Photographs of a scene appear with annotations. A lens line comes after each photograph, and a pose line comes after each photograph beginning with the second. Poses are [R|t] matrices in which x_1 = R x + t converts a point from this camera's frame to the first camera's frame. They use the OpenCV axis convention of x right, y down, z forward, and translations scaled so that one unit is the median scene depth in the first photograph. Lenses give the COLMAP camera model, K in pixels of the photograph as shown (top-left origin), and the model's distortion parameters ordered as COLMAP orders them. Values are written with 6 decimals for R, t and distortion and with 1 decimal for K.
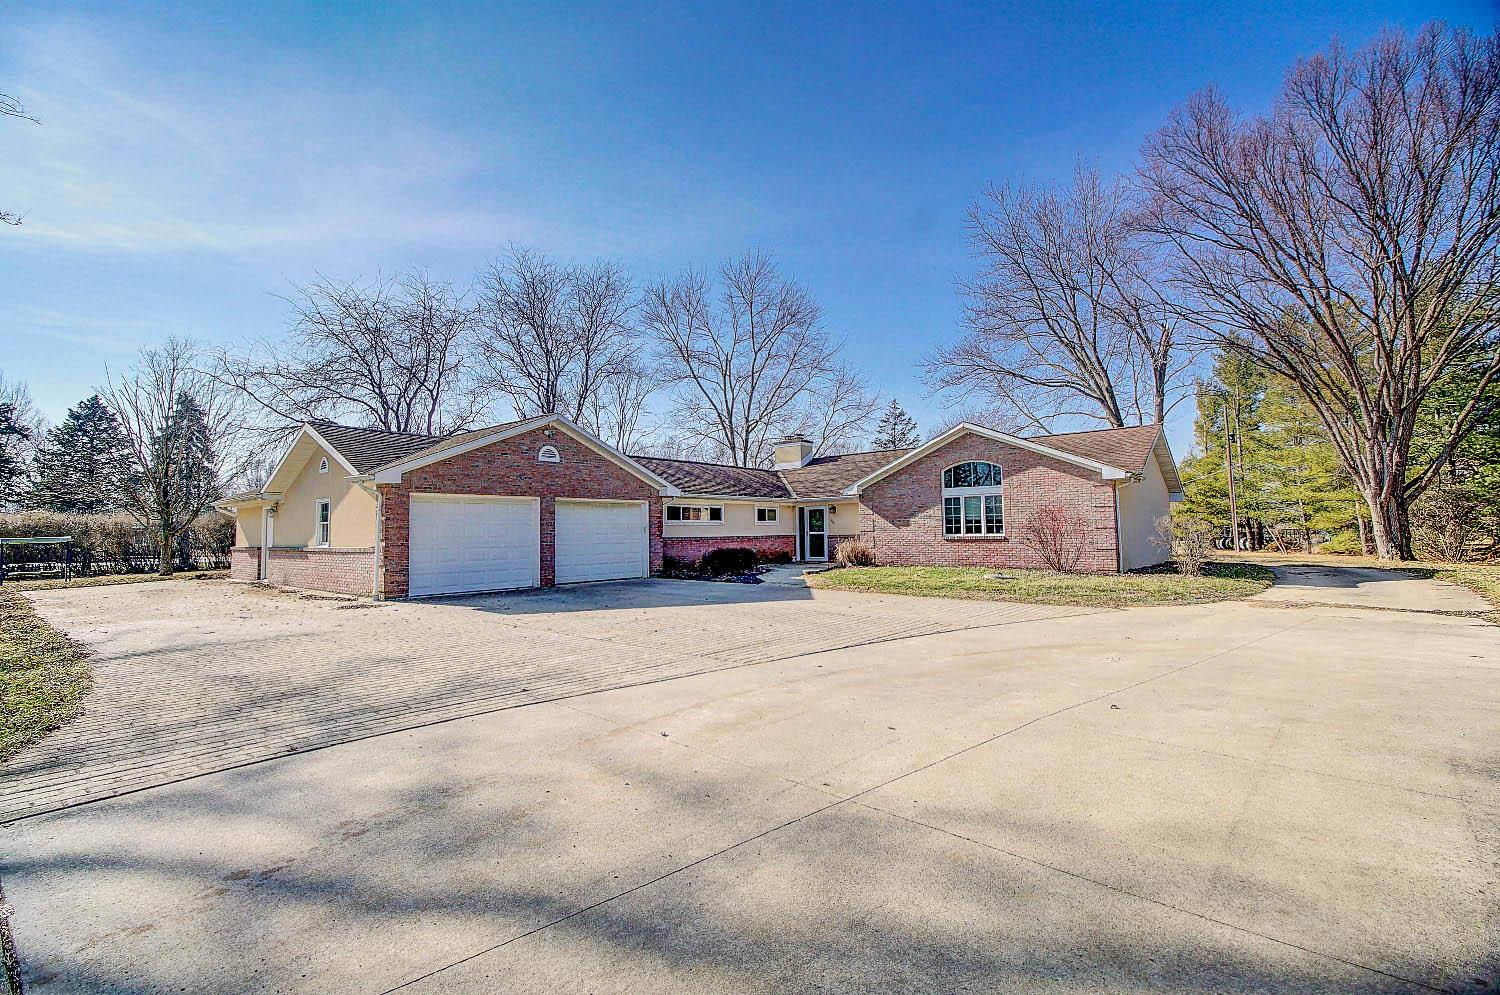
lens RADIAL K [[664.3, 0, 750.0], [0, 664.3, 497.5], [0, 0, 1]] dist [-0.001253, -0.000068]
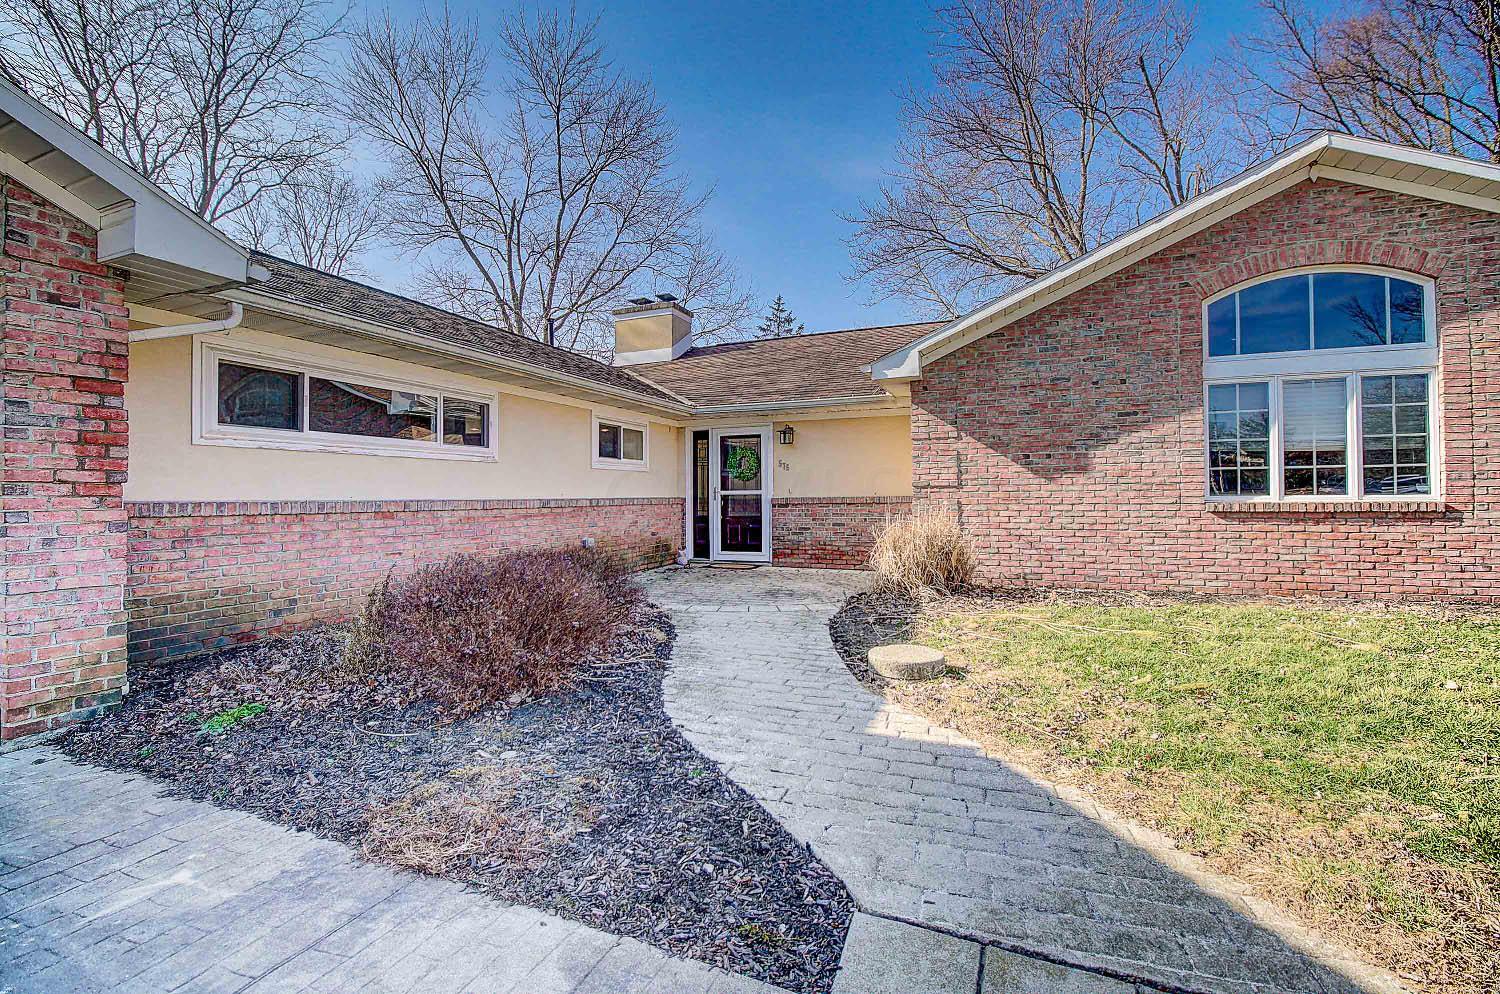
lens RADIAL K [[680.3, 0, 750.0], [0, 680.3, 497.0], [0, 0, 1]] dist [-0.033442, -0.000028]
pose [[0.954586, 0.006334, 0.297870, -0.020535], [-0.021121, 0.998697, 0.046448, 0.040280], [-0.297187, -0.050630, 0.953476, 0.666611]]
